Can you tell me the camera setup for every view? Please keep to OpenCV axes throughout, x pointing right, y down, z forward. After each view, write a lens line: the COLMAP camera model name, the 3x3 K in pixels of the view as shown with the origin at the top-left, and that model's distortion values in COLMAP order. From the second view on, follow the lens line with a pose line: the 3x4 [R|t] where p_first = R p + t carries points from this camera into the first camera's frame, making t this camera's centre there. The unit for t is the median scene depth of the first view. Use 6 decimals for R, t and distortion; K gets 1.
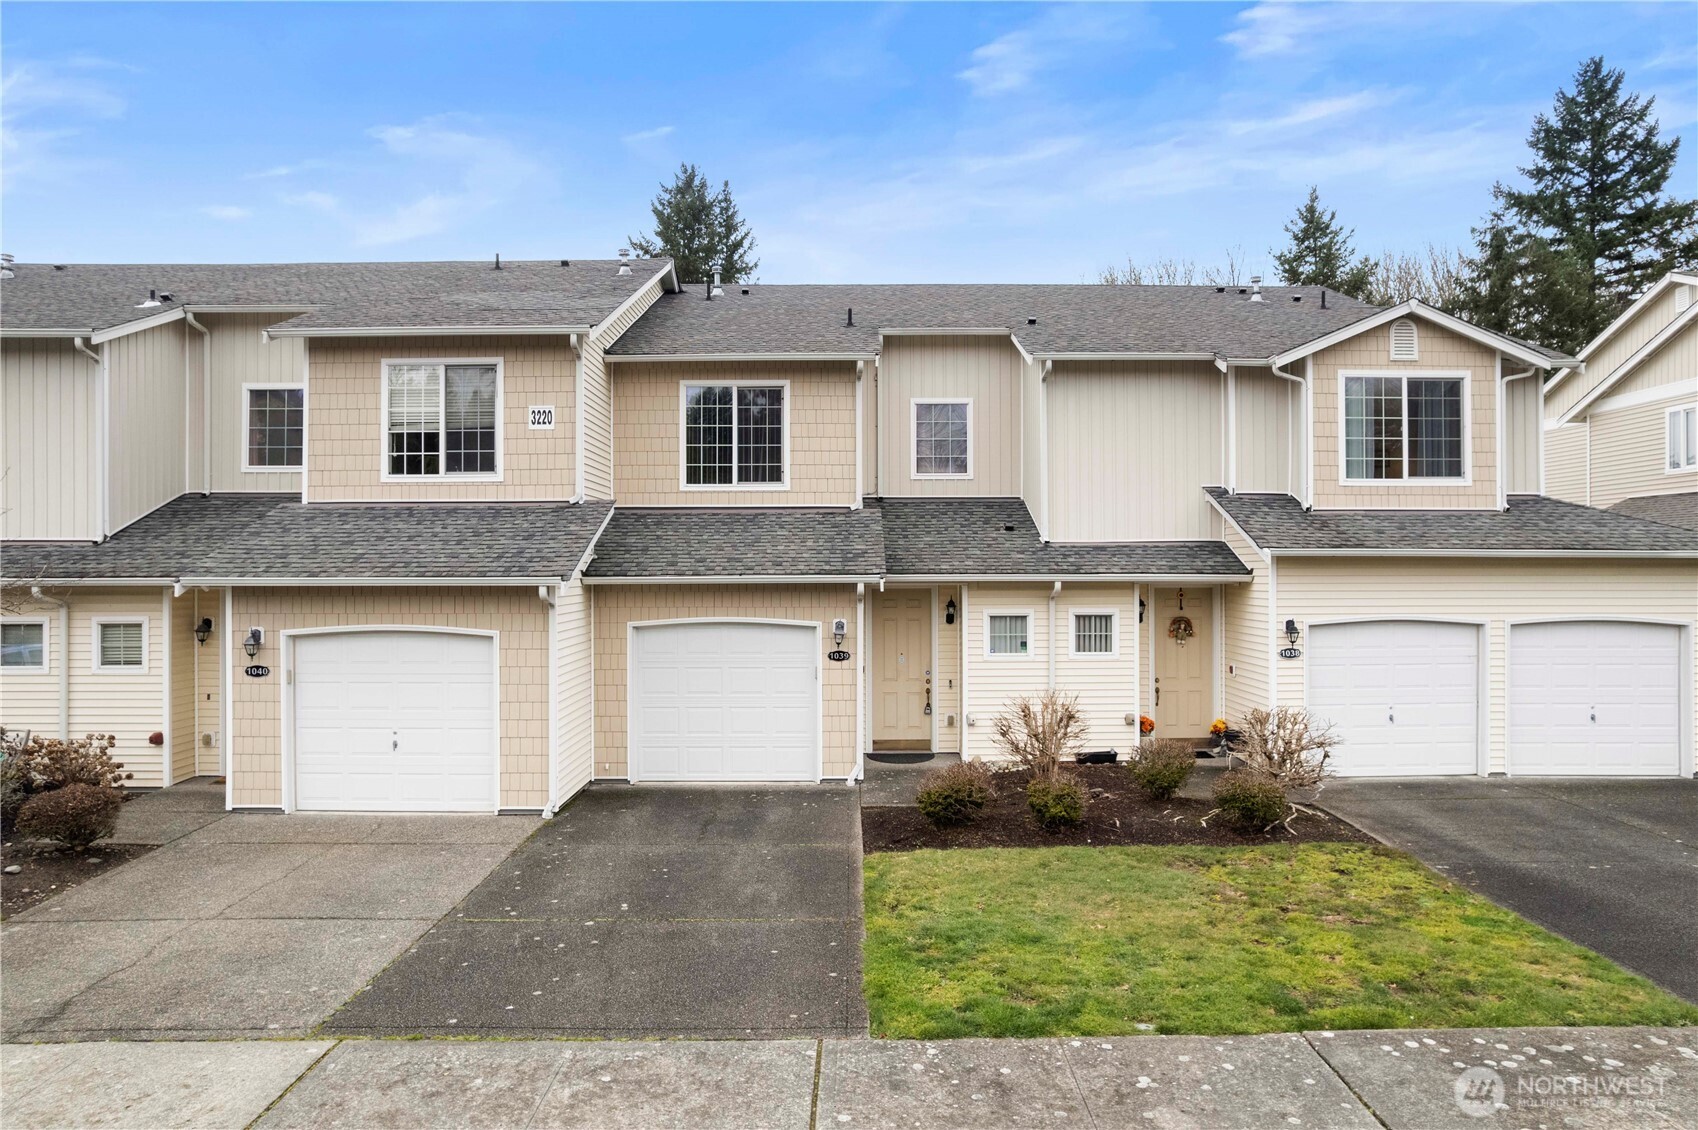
lens RADIAL K [[1074.9, 0, 849.0], [0, 1074.9, 565.0], [0, 0, 1]] dist [0.000458, -0.000031]
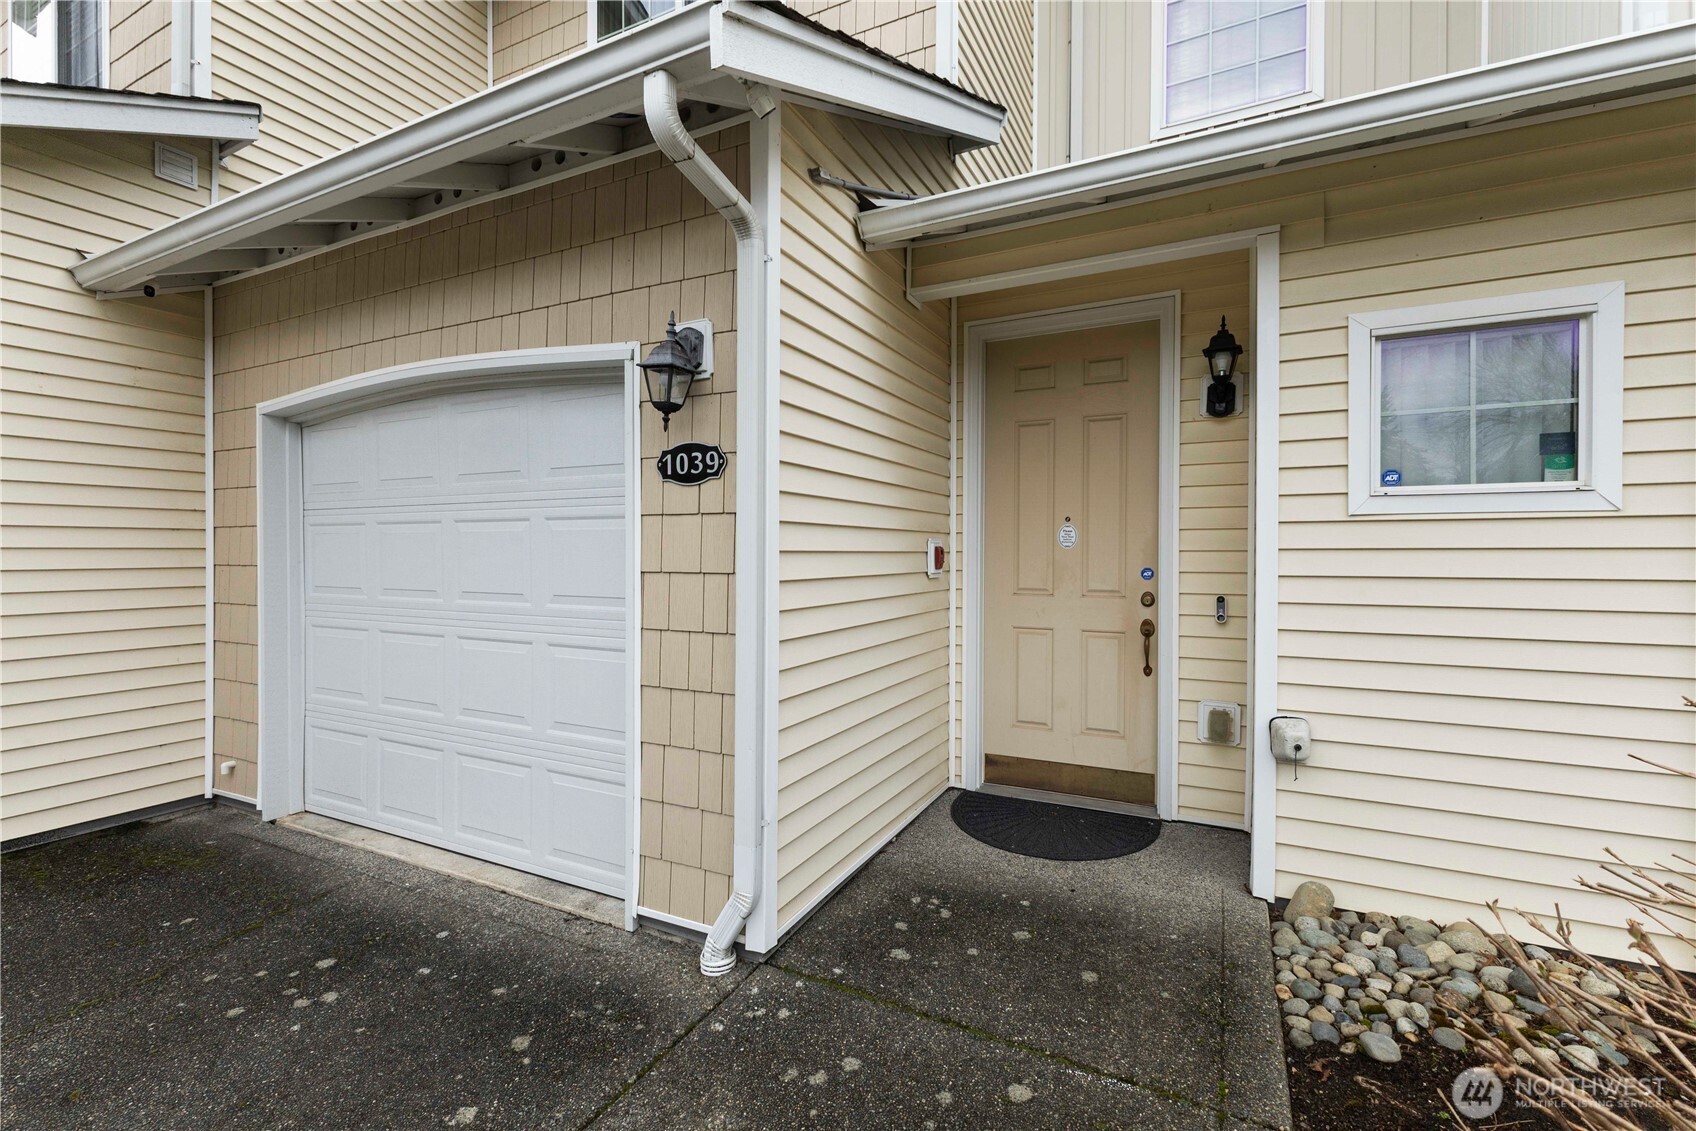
lens RADIAL K [[740.5, 0, 846.0], [0, 740.5, 558.3], [0, 0, 1]] dist [0.009664, -0.000461]
pose [[0.891900, 0.011192, -0.452095, 0.097413], [-0.004182, 0.999855, 0.016501, 0.095257], [0.452214, -0.012826, 0.891817, 0.779034]]
